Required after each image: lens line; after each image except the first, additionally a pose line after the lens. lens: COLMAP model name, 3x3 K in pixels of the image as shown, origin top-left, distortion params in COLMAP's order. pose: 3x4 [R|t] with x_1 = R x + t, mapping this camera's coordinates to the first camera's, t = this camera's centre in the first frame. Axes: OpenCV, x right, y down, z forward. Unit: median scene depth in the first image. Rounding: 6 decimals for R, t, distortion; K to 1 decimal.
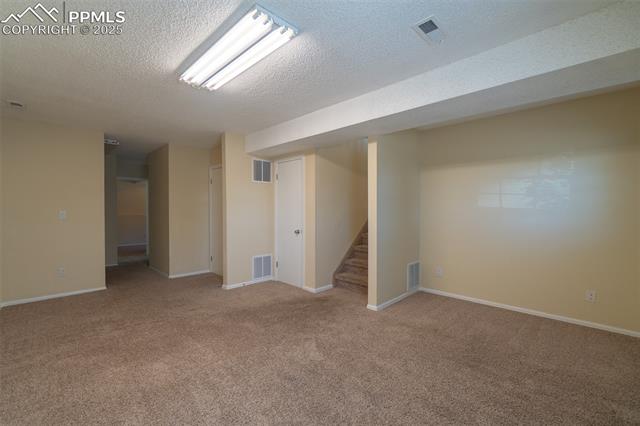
lens RADIAL K [[278.0, 0, 314.3], [0, 278.0, 209.2], [0, 0, 1]] dist [-0.004952, 0.000403]
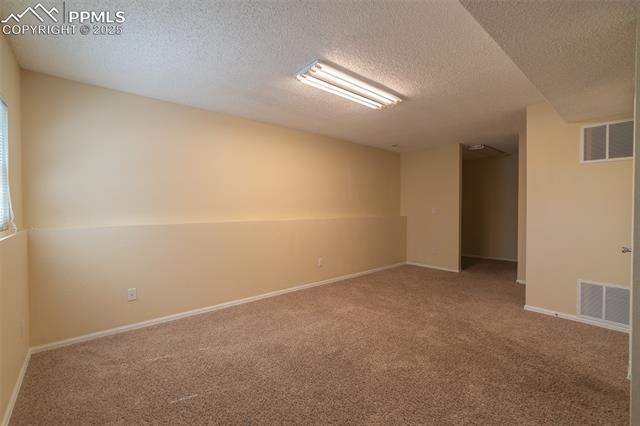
lens RADIAL K [[278.0, 0, 315.0], [0, 278.0, 213.0], [0, 0, 1]] dist [-0.004952, 0.000403]
pose [[-0.089267, 0.019995, -0.995807, 0.524188], [-0.004487, 0.999780, 0.020477, 0.006039], [0.995998, 0.006297, -0.089158, 0.499148]]
